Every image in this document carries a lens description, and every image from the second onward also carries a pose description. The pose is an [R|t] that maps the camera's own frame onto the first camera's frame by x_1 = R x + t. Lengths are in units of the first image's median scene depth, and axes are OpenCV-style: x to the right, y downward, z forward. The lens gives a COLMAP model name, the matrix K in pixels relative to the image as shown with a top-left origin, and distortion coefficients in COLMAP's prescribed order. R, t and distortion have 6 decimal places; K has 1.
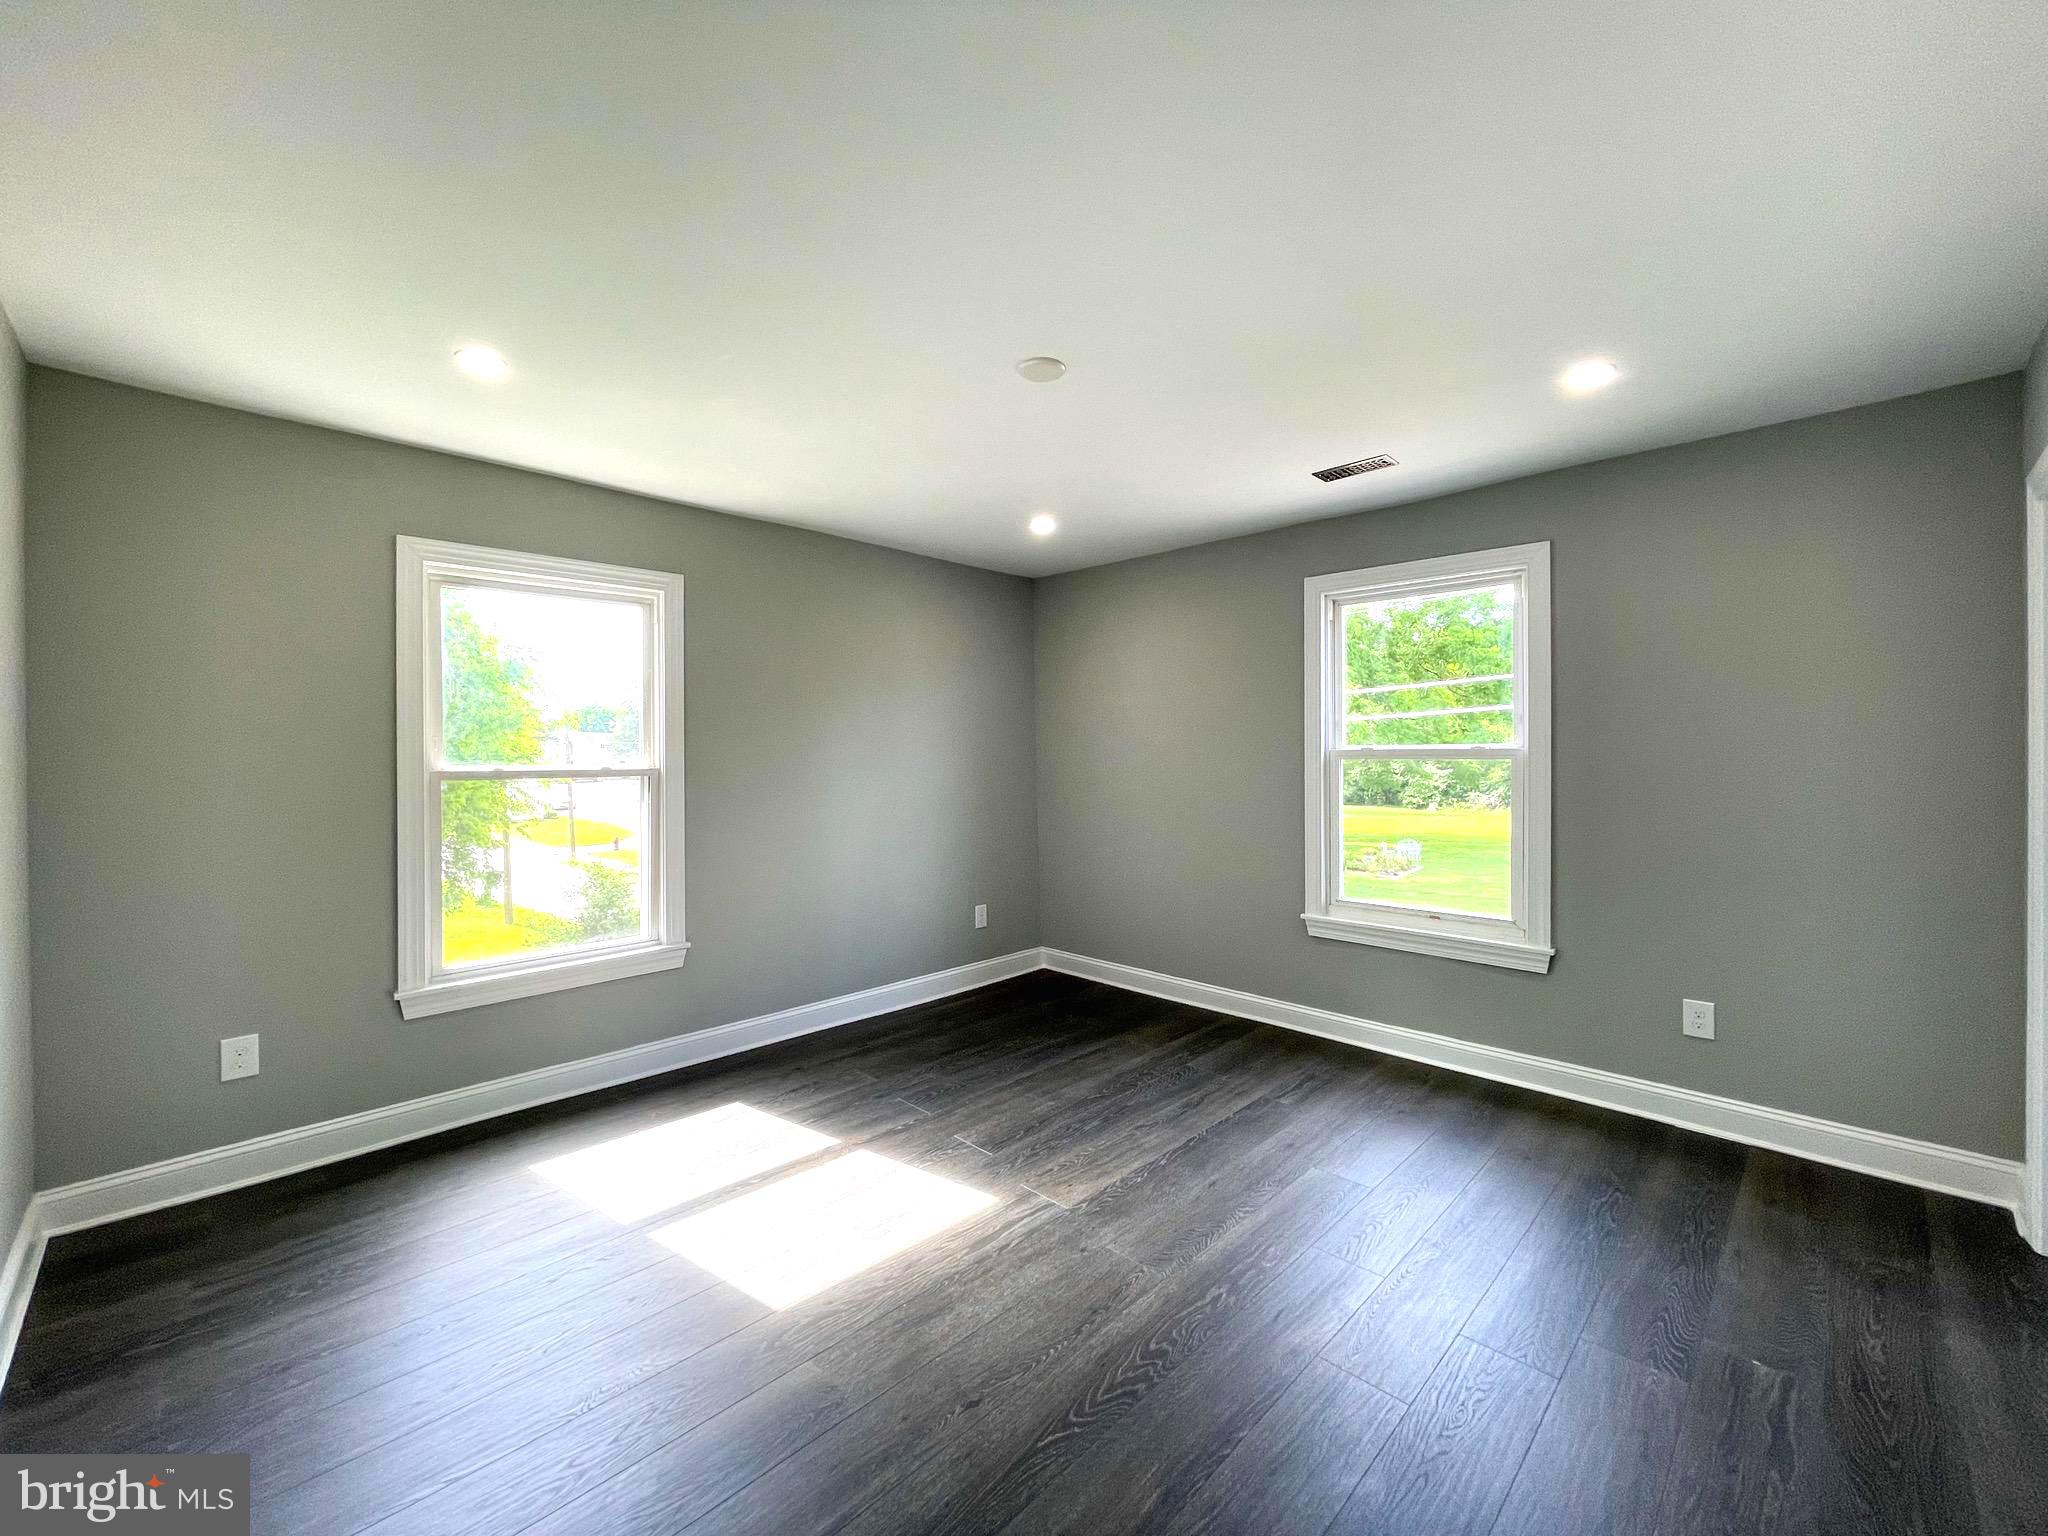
lens RADIAL K [[825.7, 0, 1023.9], [0, 825.7, 758.8], [0, 0, 1]] dist [-0.002800, 0.004196]
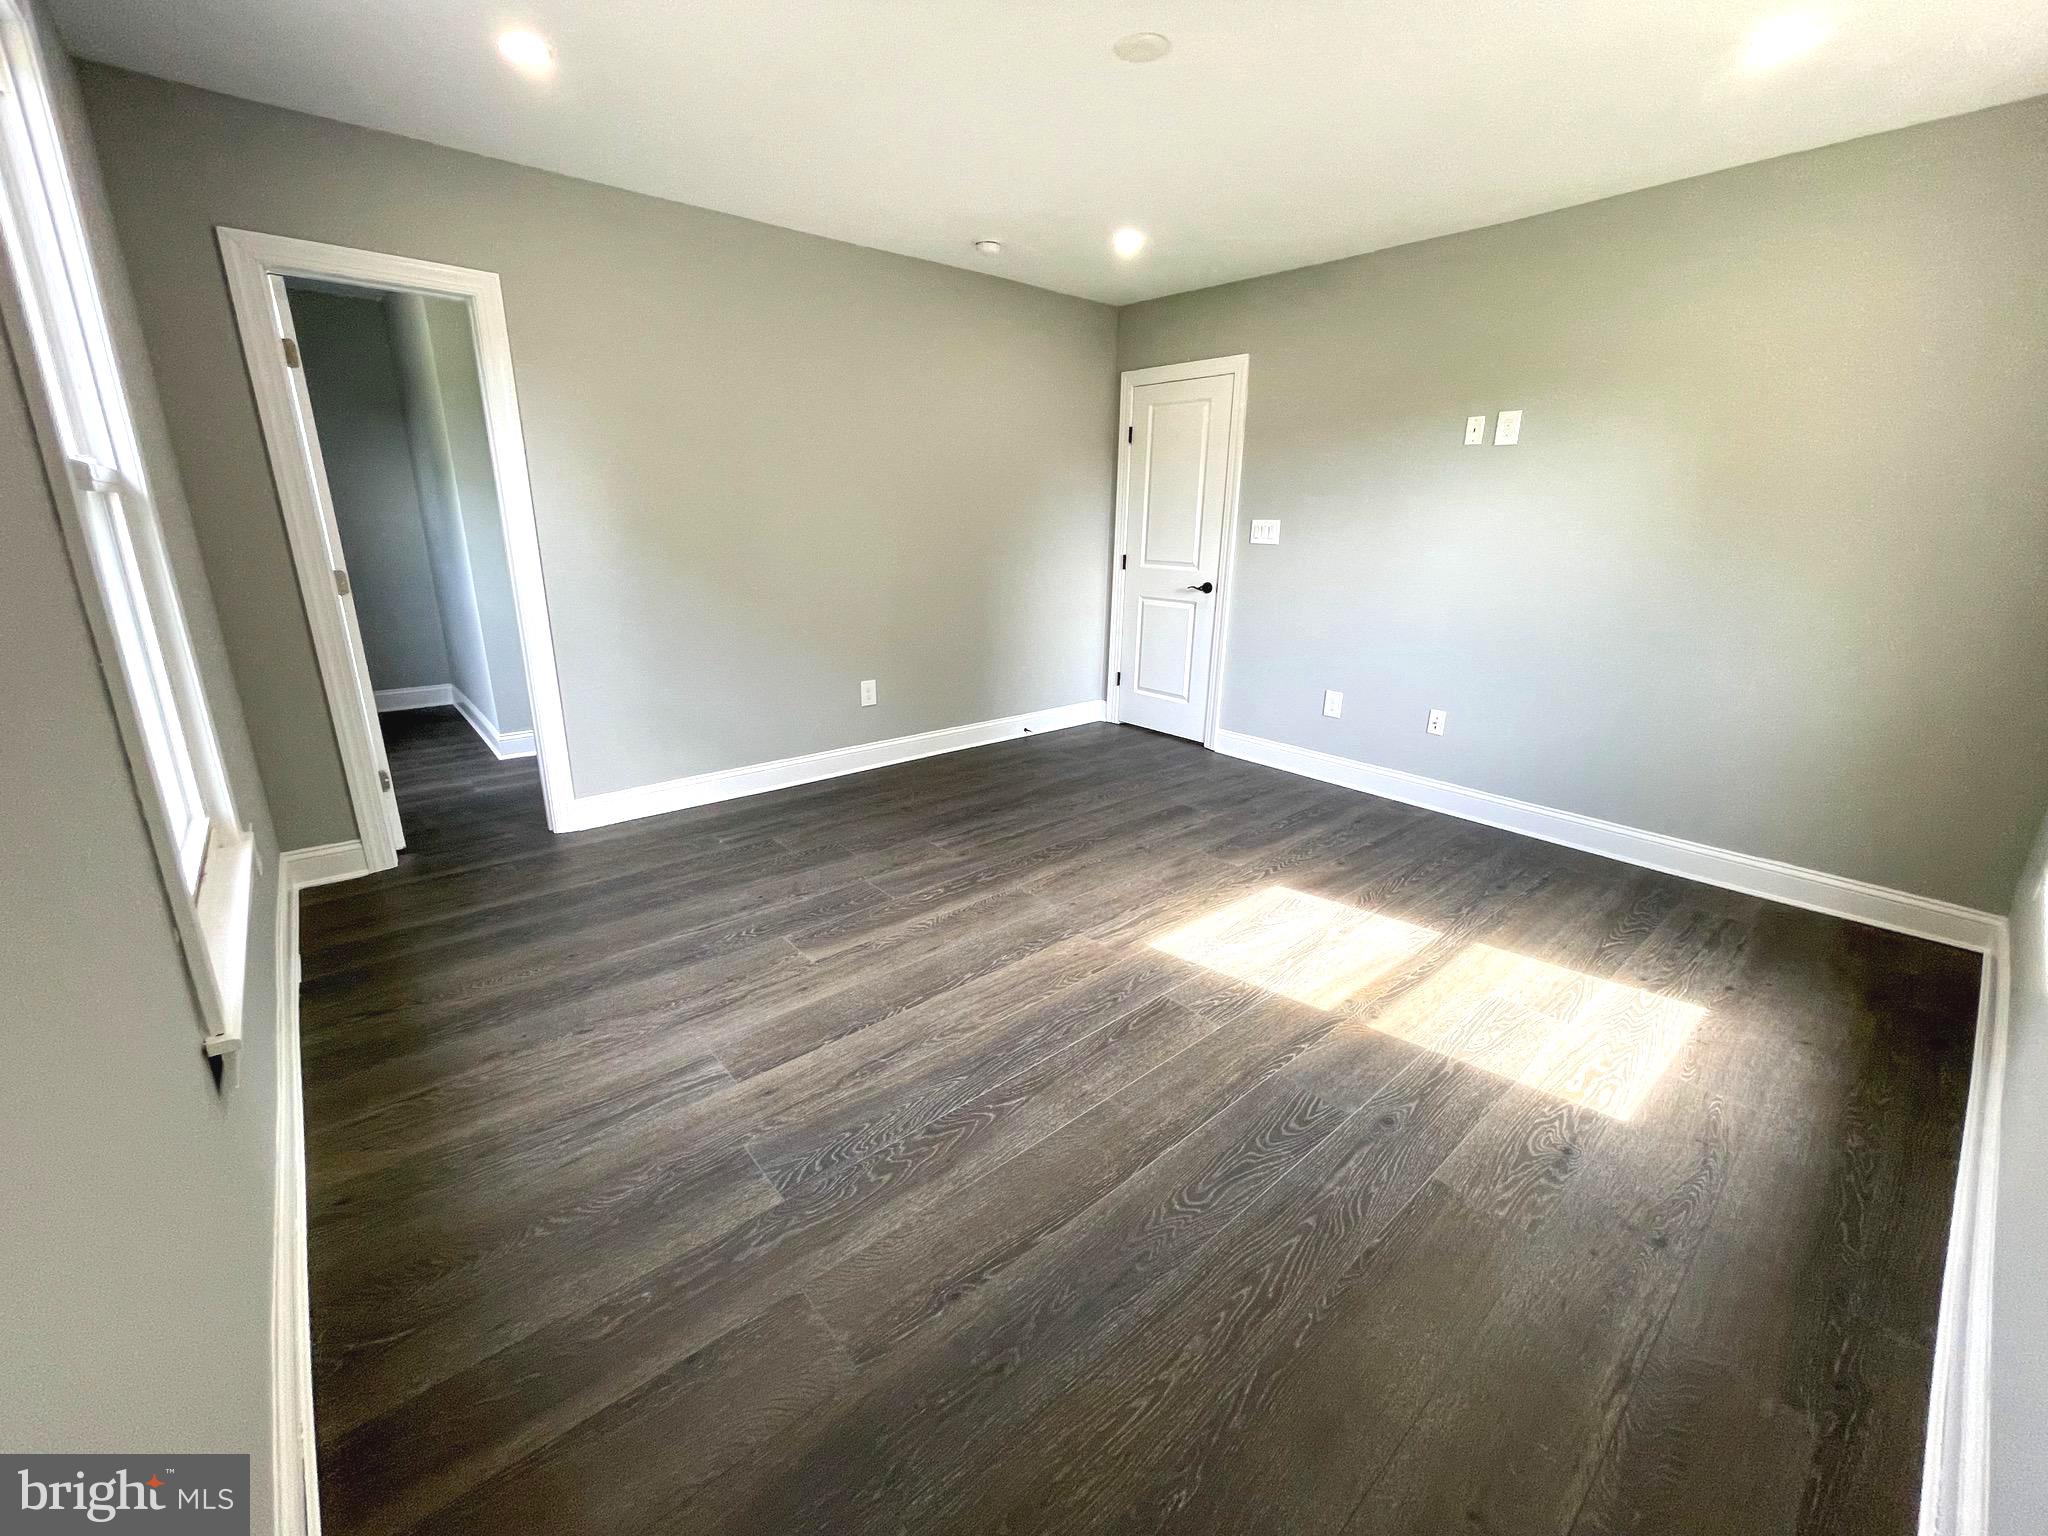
lens RADIAL K [[825.7, 0, 1023.9], [0, 825.7, 758.8], [0, 0, 1]] dist [-0.002800, 0.004196]
pose [[-0.997163, -0.029823, 0.069109, 0.050248], [-0.009078, 0.959104, 0.282907, 0.009171], [-0.074720, 0.281478, -0.956654, 1.675170]]
